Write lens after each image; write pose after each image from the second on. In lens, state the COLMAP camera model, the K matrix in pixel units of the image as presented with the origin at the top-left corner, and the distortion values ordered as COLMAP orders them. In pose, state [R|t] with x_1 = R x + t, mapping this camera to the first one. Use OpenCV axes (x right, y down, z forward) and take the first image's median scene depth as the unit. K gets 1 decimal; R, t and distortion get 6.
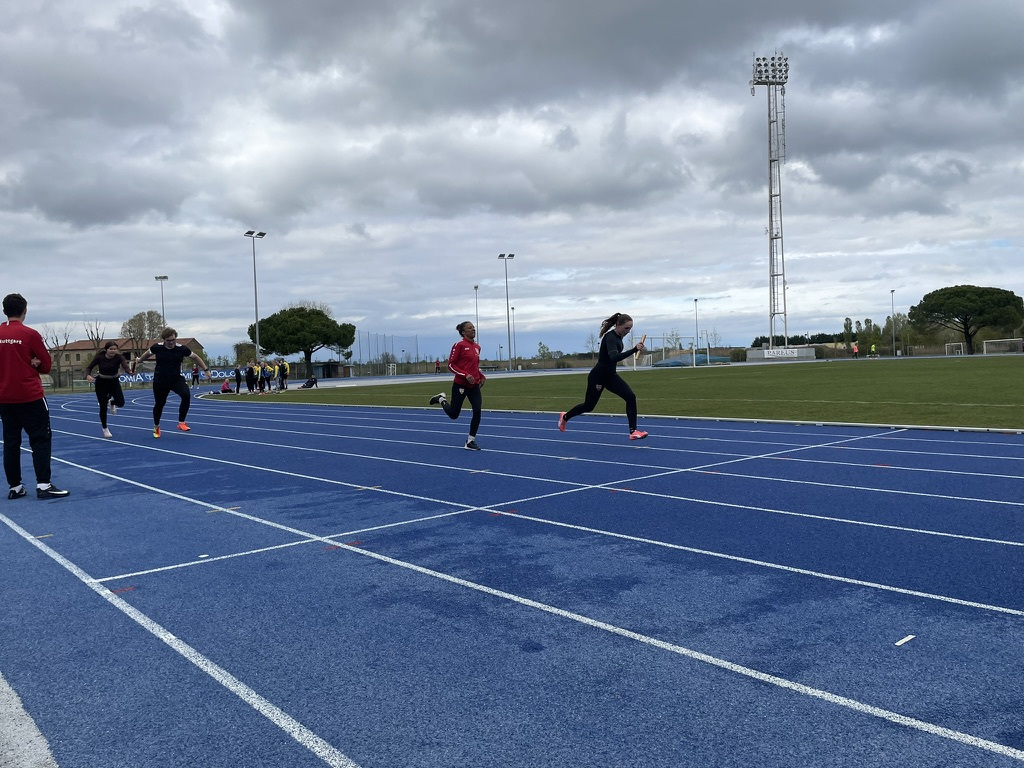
lens RADIAL K [[769.7, 0, 524.5], [0, 769.7, 375.7], [0, 0, 1]] dist [0.096302, -0.123641]
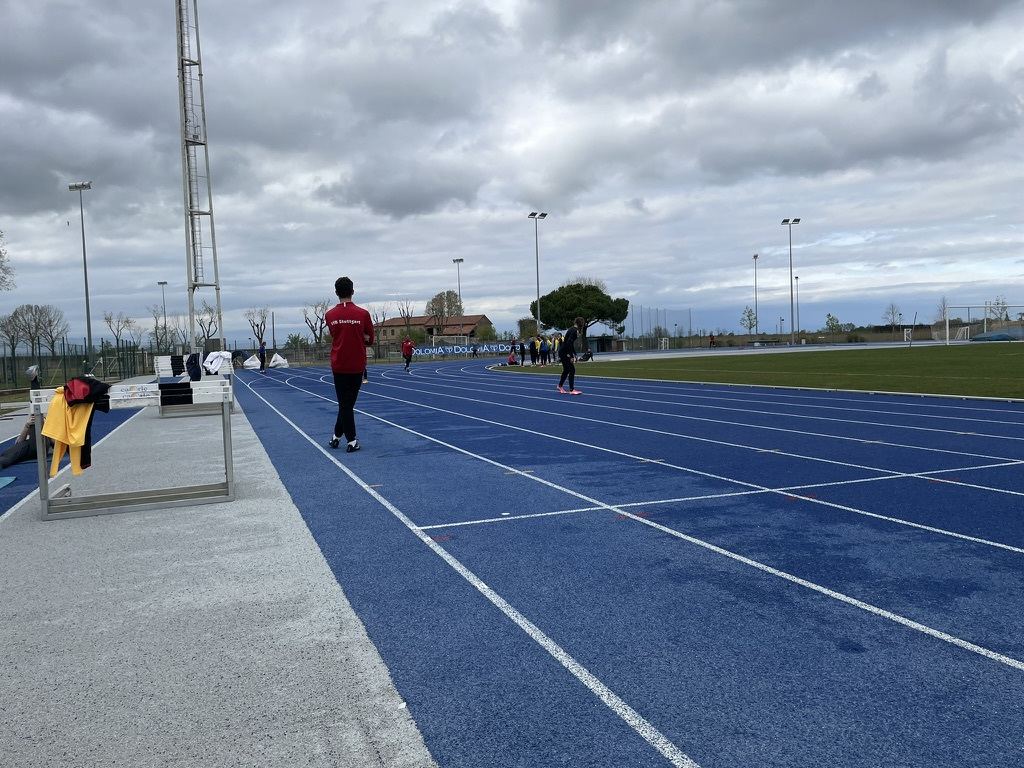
lens RADIAL K [[769.7, 0, 513.6], [0, 769.7, 366.9], [0, 0, 1]] dist [0.096302, -0.123641]
pose [[0.935216, 0.013210, -0.353832, -0.003783], [-0.005403, 0.999720, 0.023041, 0.000438], [0.354037, -0.019637, 0.935025, 0.001492]]
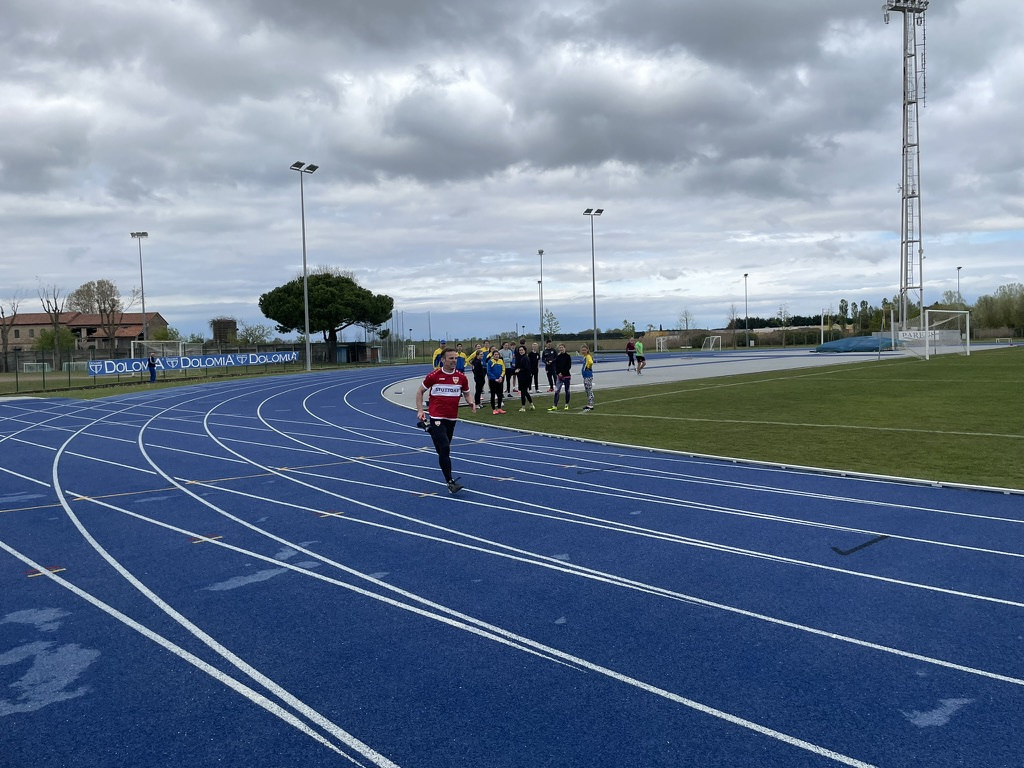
lens RADIAL K [[769.7, 0, 524.2], [0, 769.7, 371.6], [0, 0, 1]] dist [0.096302, -0.123641]
pose [[0.996787, 0.003978, 0.079996, -0.403467], [-0.005538, 0.999799, 0.019284, -0.010377], [-0.079903, -0.019665, 0.996609, 0.512892]]
